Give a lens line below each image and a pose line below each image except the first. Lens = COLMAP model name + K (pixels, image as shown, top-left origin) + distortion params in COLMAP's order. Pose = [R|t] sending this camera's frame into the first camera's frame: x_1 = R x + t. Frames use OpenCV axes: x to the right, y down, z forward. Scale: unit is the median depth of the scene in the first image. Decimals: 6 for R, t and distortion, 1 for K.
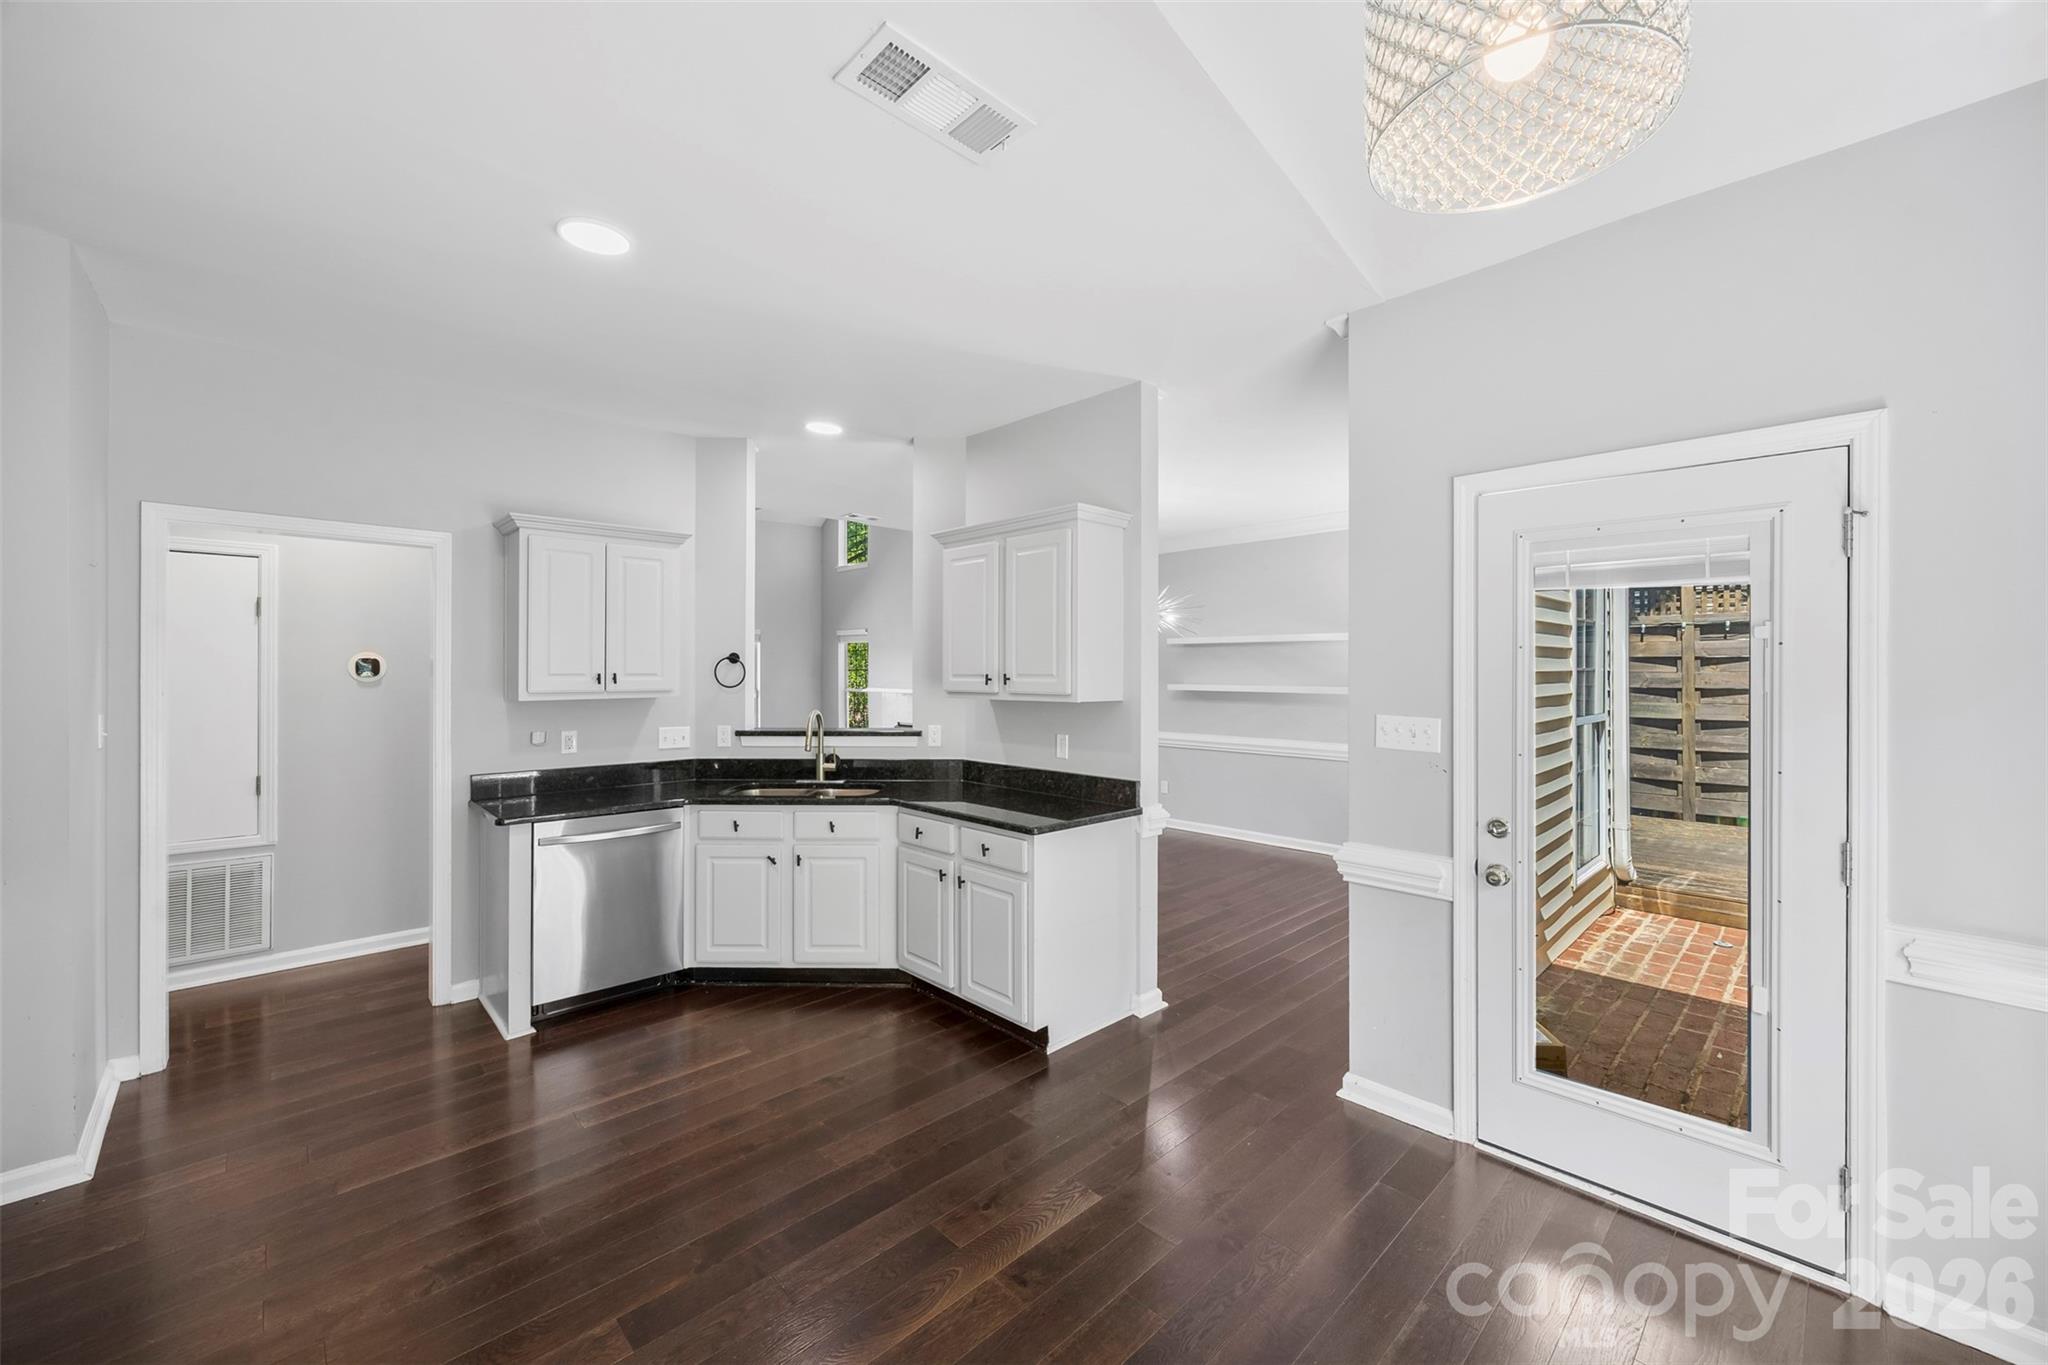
lens RADIAL K [[796.7, 0, 1045.8], [0, 796.7, 665.9], [0, 0, 1]] dist [-0.003535, -0.000117]
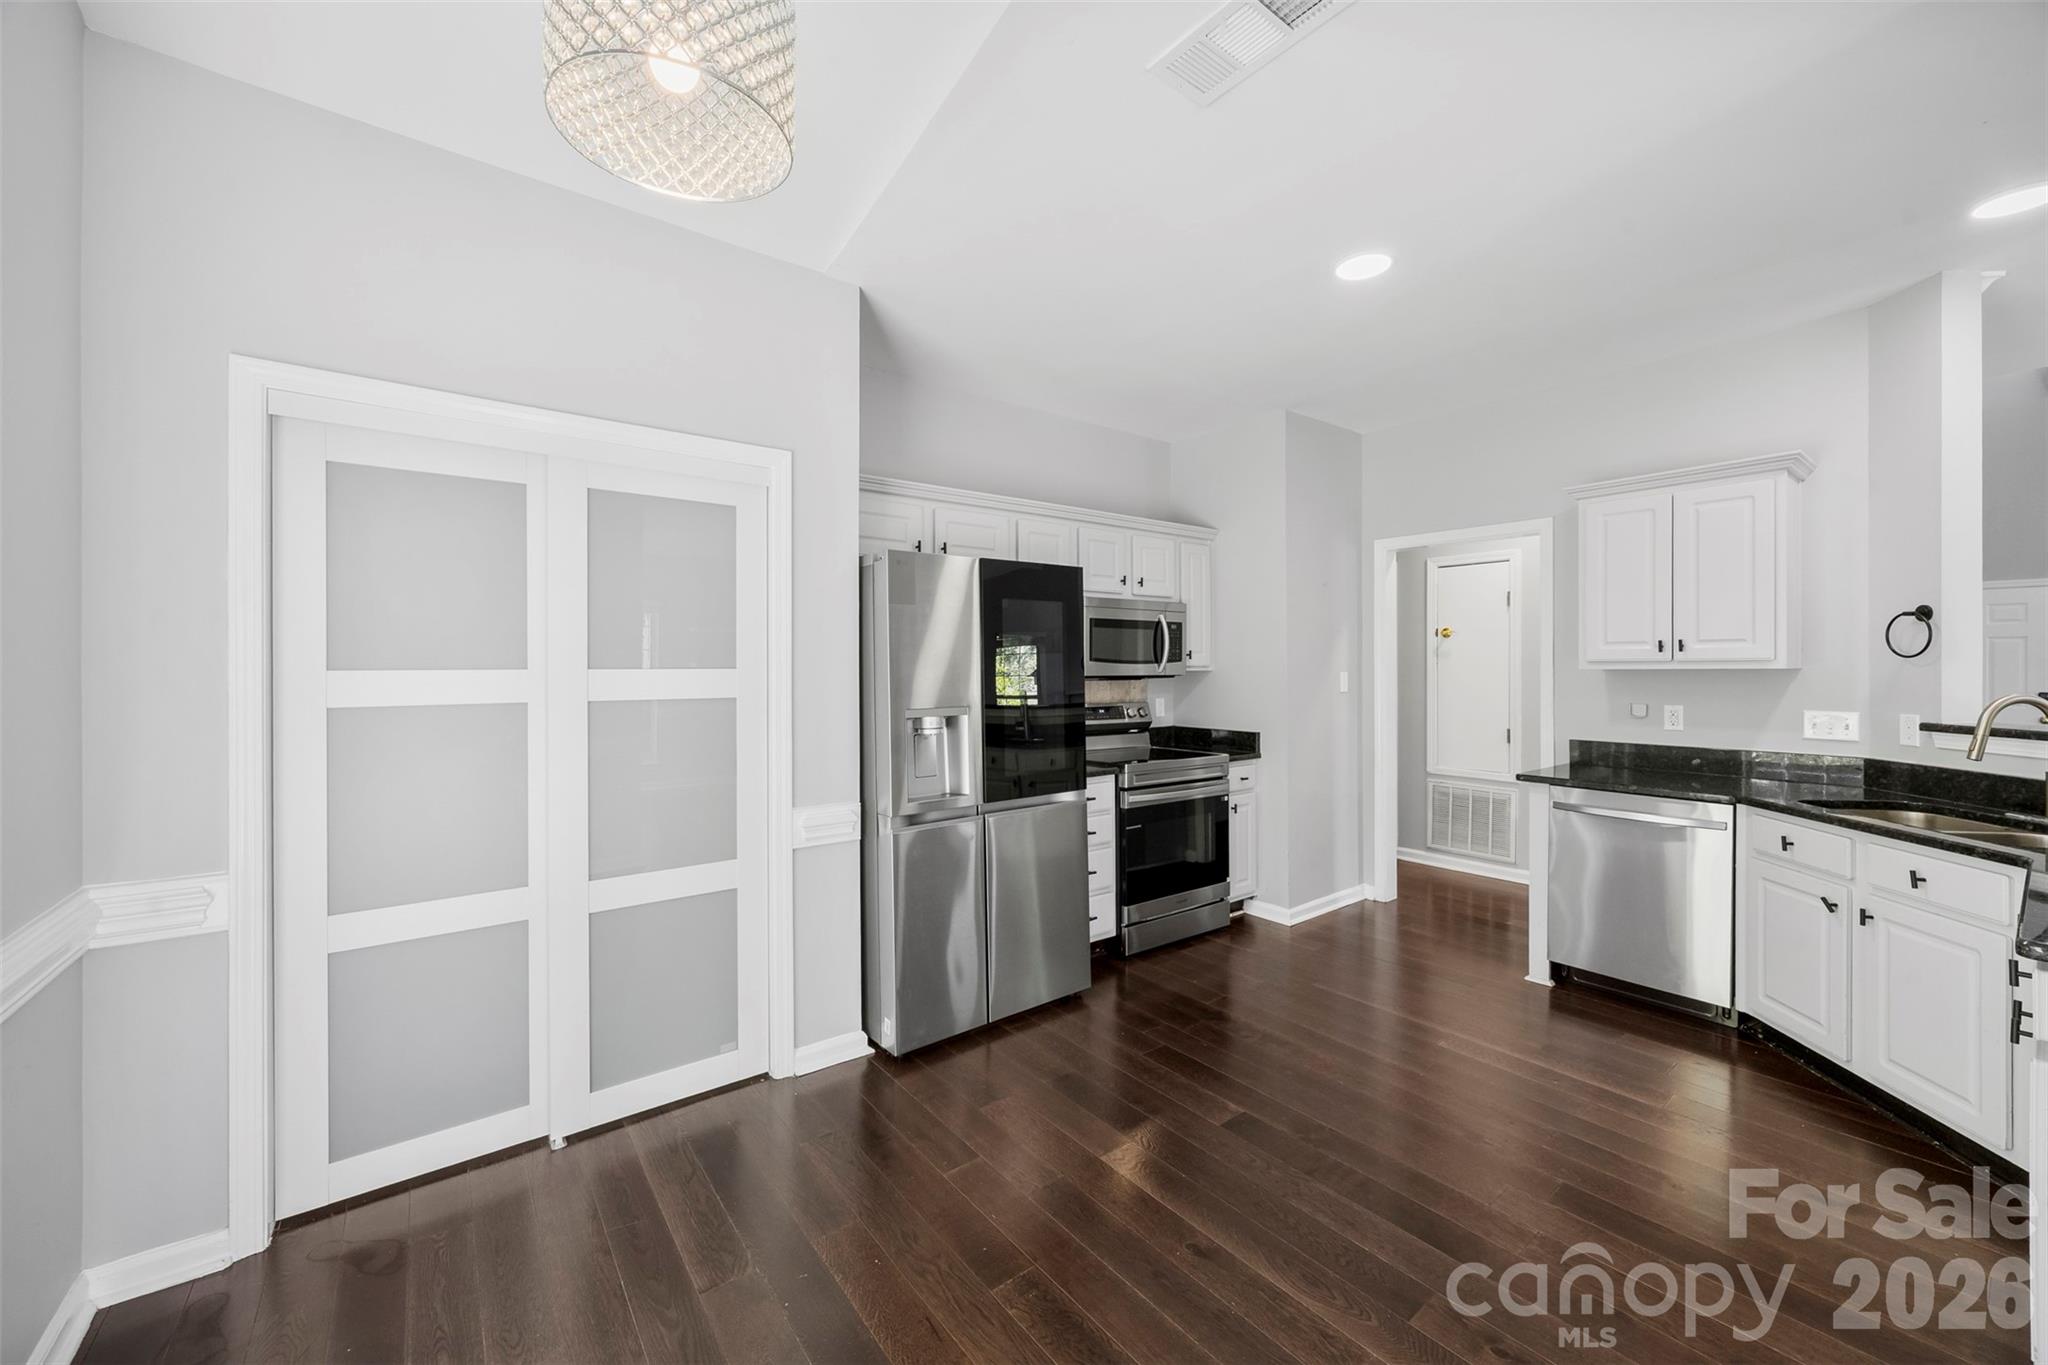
lens RADIAL K [[793.3, 0, 1034.0], [0, 793.3, 664.7], [0, 0, 1]] dist [-0.000917, -0.000536]
pose [[-0.123217, -0.003823, -0.992372, 0.405422], [0.007453, 0.999961, -0.004777, 0.035023], [0.992352, -0.007985, -0.123184, 0.396846]]
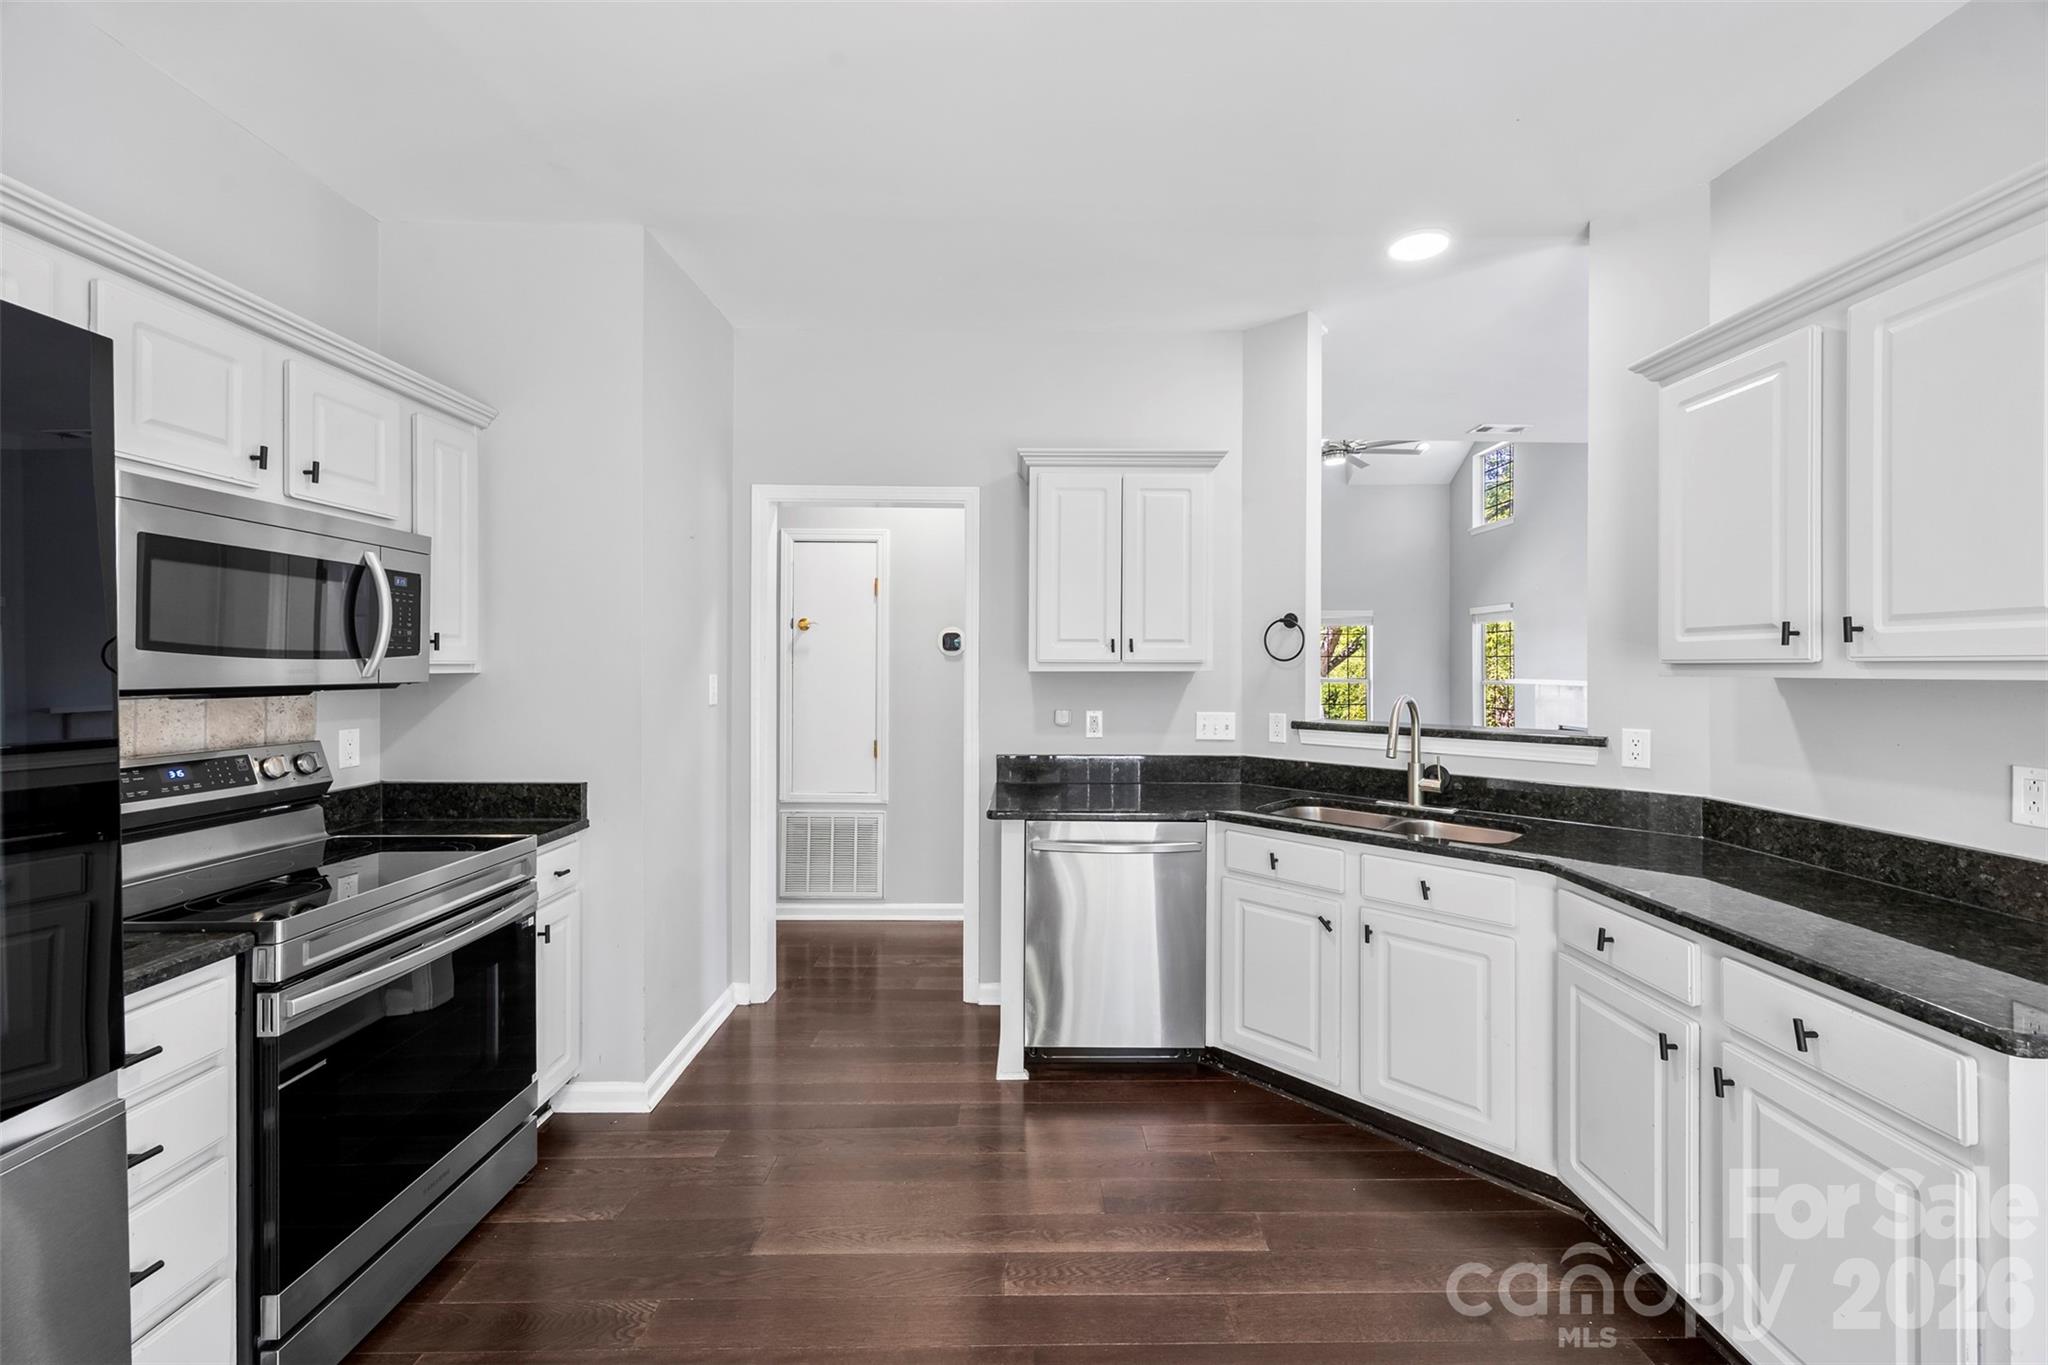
lens RADIAL K [[793.3, 0, 1034.0], [0, 793.3, 664.7], [0, 0, 1]] dist [-0.000917, -0.000536]
pose [[0.718481, 0.000177, -0.695547, -0.066317], [0.001259, 0.999998, 0.001555, 0.033124], [0.695546, -0.001993, 0.718479, 0.367425]]
